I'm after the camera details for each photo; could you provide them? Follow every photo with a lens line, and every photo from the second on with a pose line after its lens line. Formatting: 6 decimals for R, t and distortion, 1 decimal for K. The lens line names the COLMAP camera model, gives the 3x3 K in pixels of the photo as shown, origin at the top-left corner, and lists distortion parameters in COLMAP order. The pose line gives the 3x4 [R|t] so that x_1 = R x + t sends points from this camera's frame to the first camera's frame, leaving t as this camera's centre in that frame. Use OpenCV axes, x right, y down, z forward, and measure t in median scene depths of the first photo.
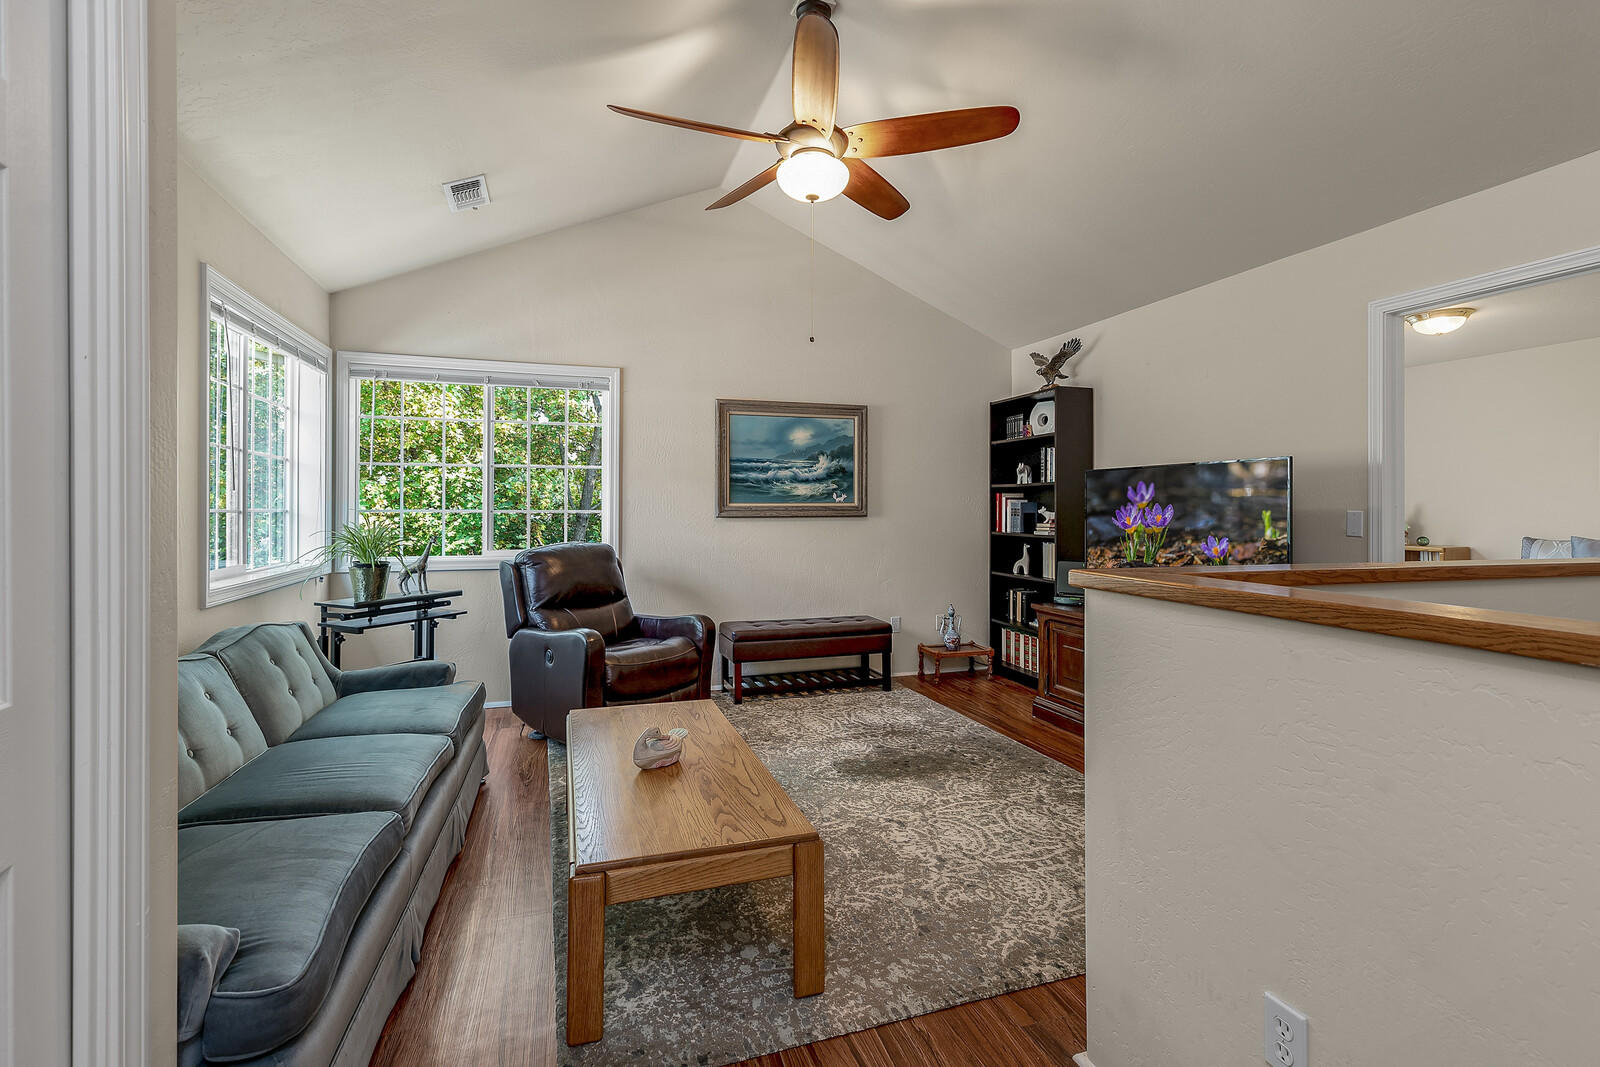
lens RADIAL K [[740.7, 0, 807.1], [0, 740.7, 517.9], [0, 0, 1]] dist [0.010633, -0.002642]
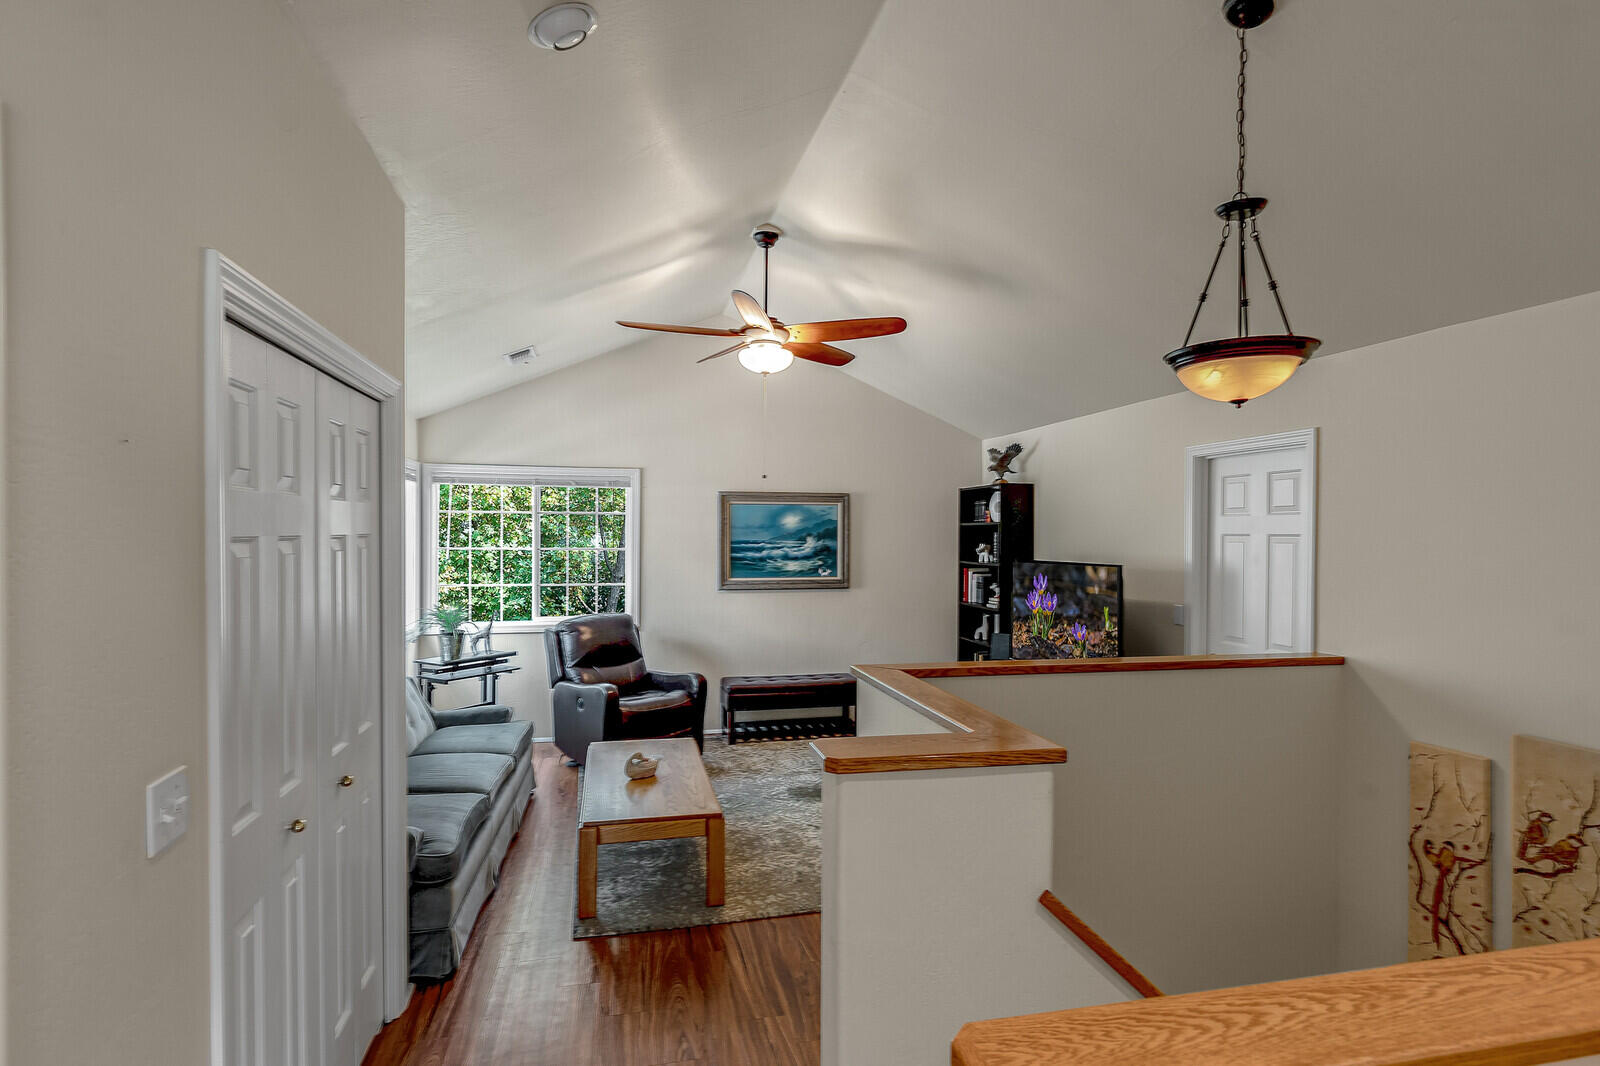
lens RADIAL K [[839.1, 0, 808.5], [0, 839.1, 558.3], [0, 0, 1]] dist [0.000736, 0.001009]
pose [[0.995652, 0.004921, -0.093019, 0.181901], [-0.003556, 0.999884, 0.014837, -0.089160], [0.093081, -0.014442, 0.995554, -0.417818]]
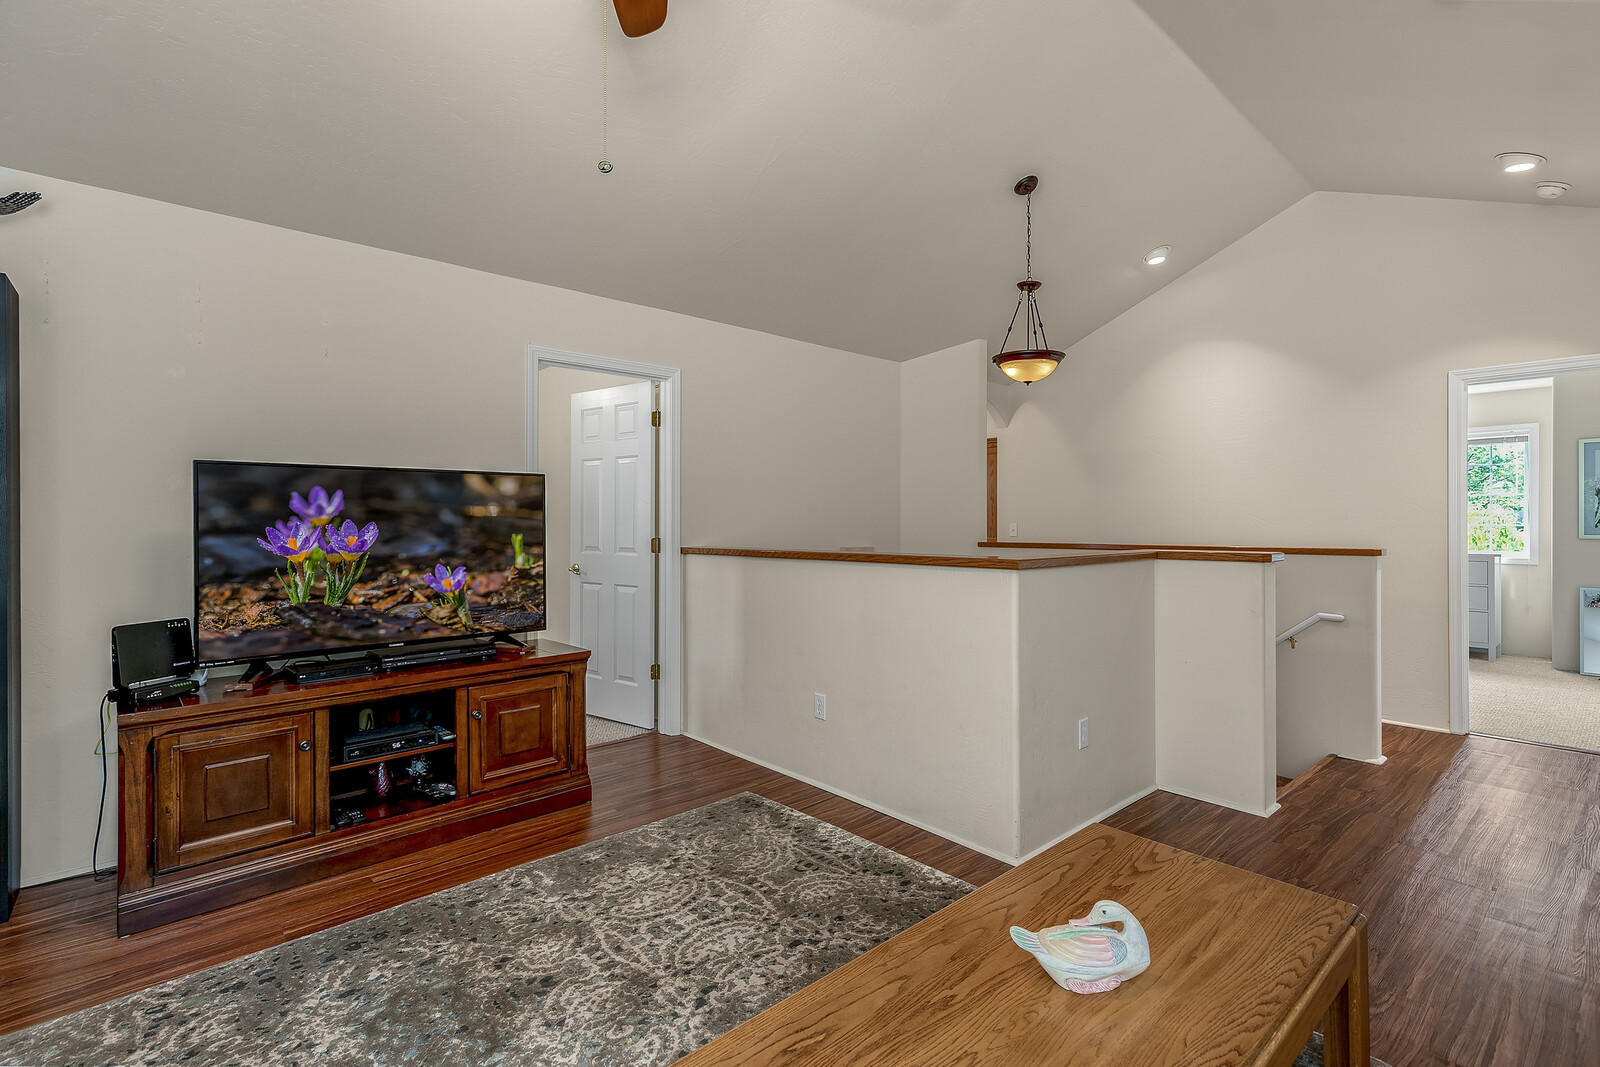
lens RADIAL K [[740.7, 0, 797.5], [0, 740.7, 521.9], [0, 0, 1]] dist [0.010633, -0.002642]
pose [[-0.394694, 0.000756, 0.918812, -0.373843], [0.017100, 0.999833, 0.006523, -0.011697], [-0.918653, 0.018286, -0.394641, 0.839157]]
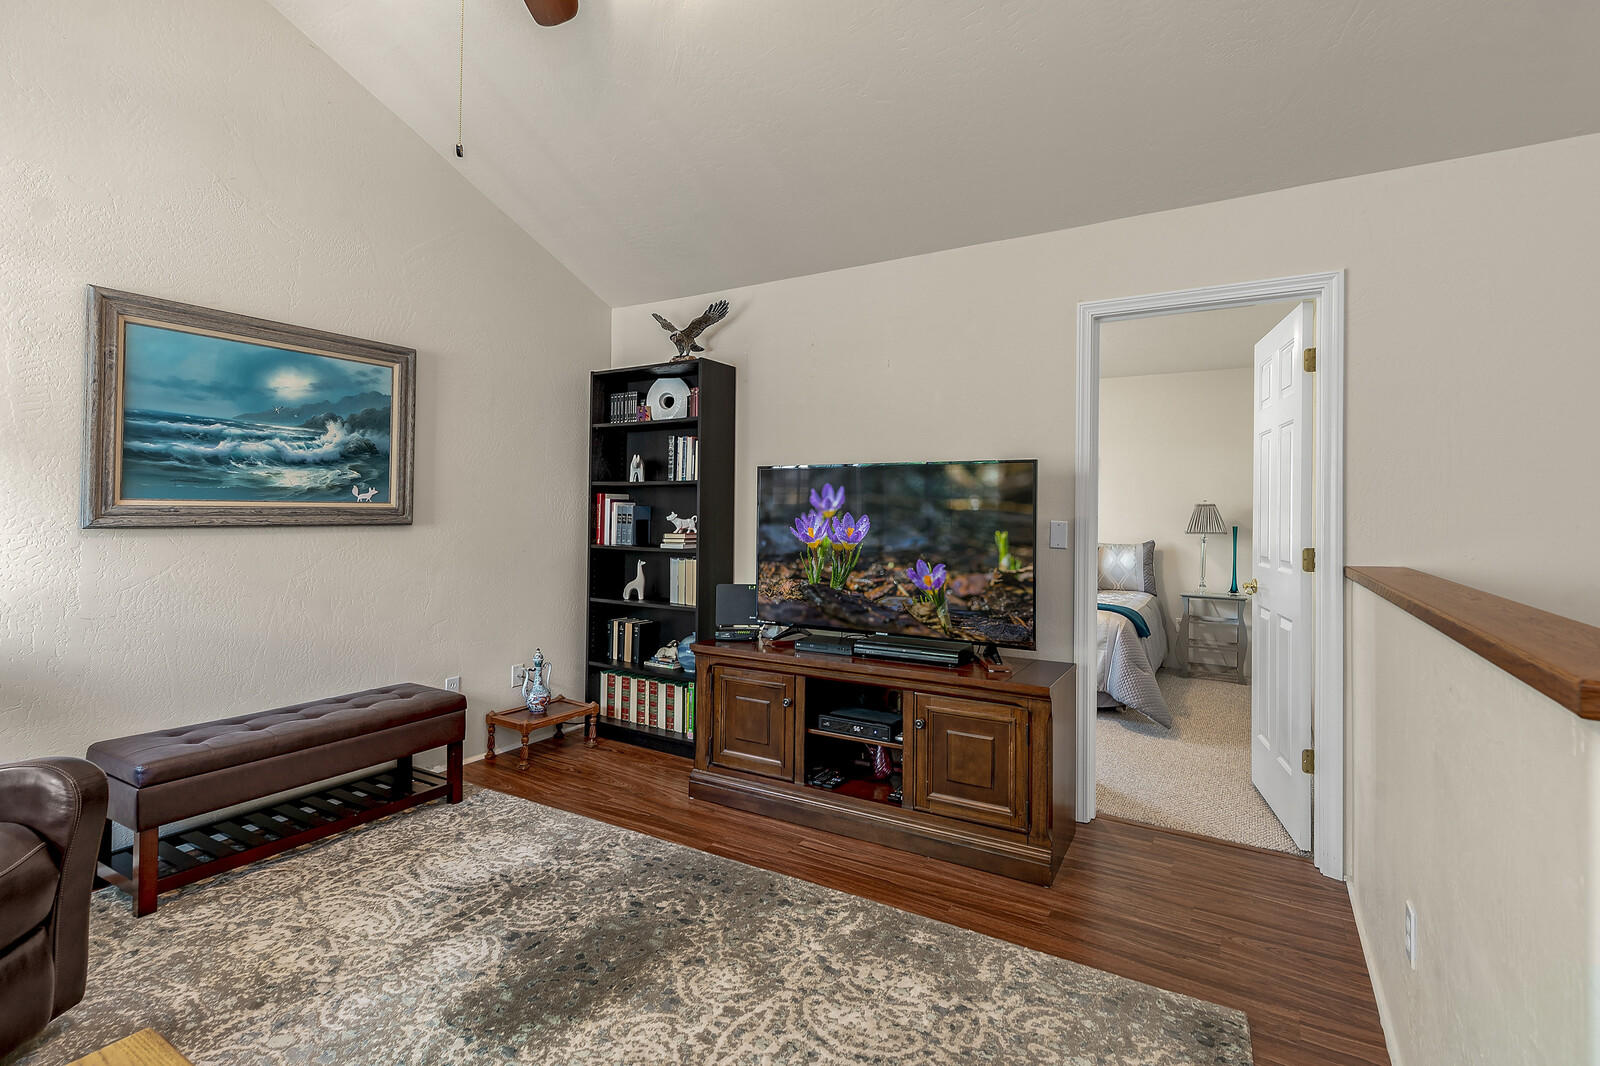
lens RADIAL K [[740.7, 0, 800.3], [0, 740.7, 505.6], [0, 0, 1]] dist [0.010633, -0.002642]
pose [[0.761906, 0.015211, 0.647509, -0.100154], [-0.002433, 0.999784, -0.020624, -0.007692], [-0.647683, 0.014138, 0.761779, 0.394654]]
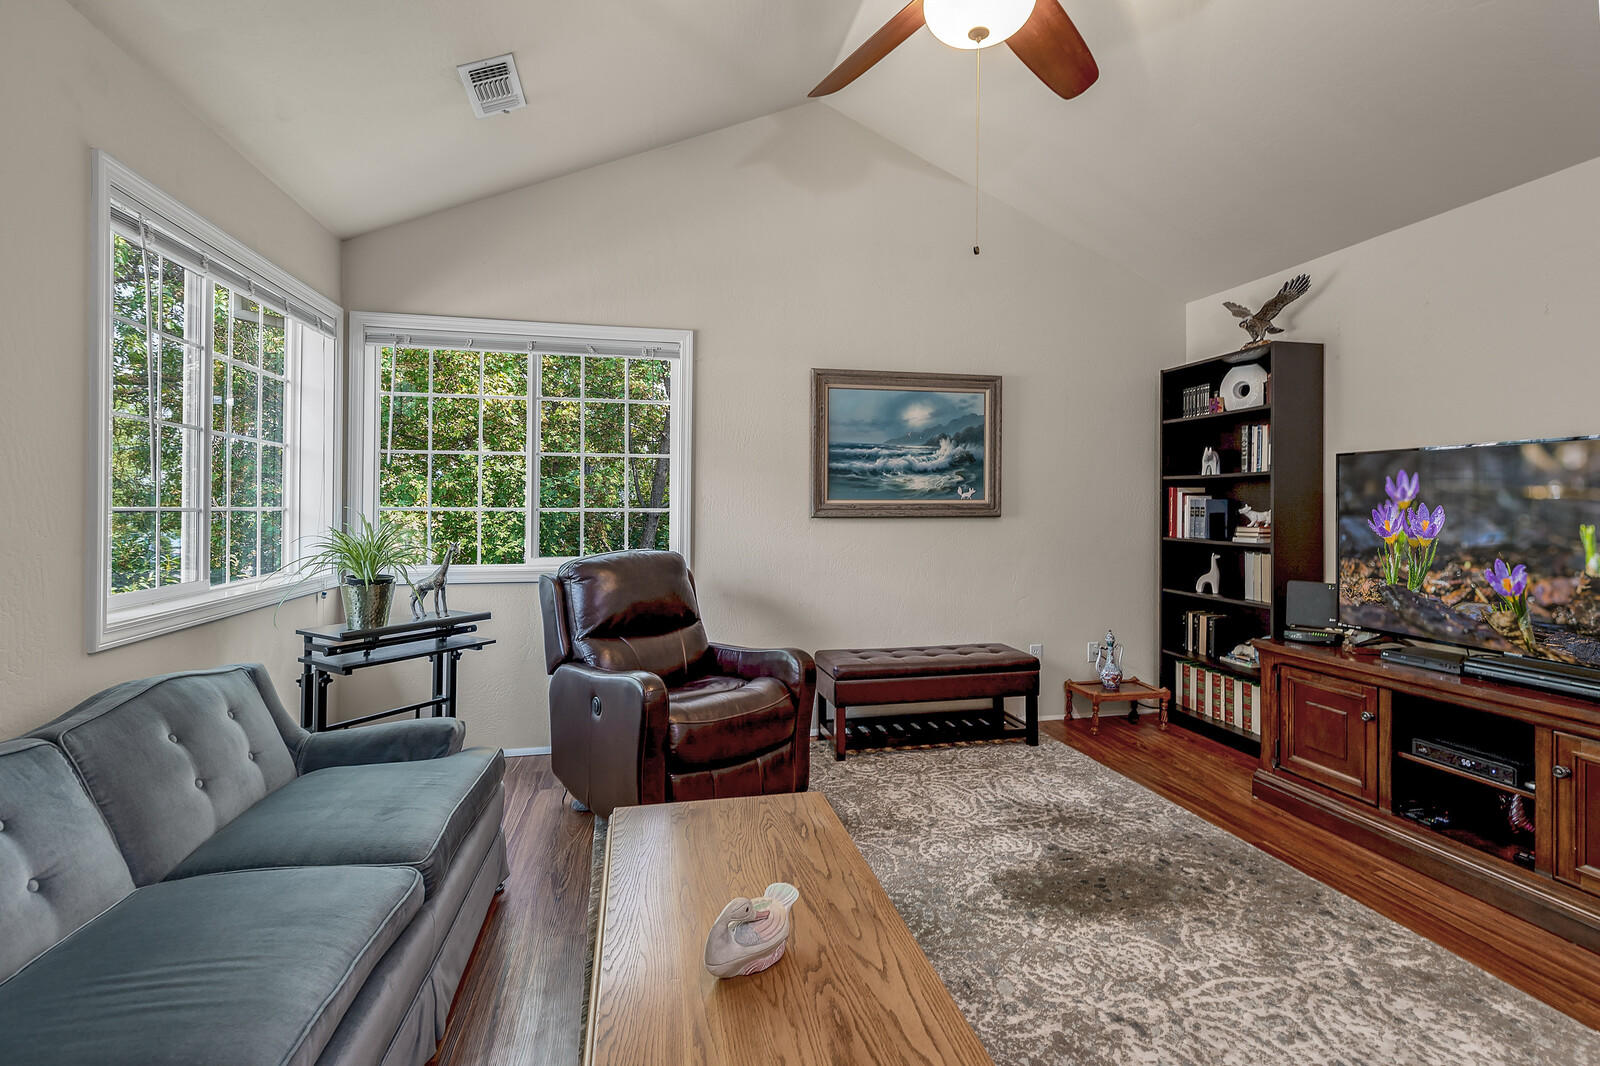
lens RADIAL K [[740.7, 0, 810.0], [0, 740.7, 507.0], [0, 0, 1]] dist [0.010633, -0.002642]
pose [[0.995474, 0.001949, -0.095009, -0.059739], [-0.002915, 0.999945, -0.010033, -0.005151], [0.094985, 0.010264, 0.995426, 0.257941]]
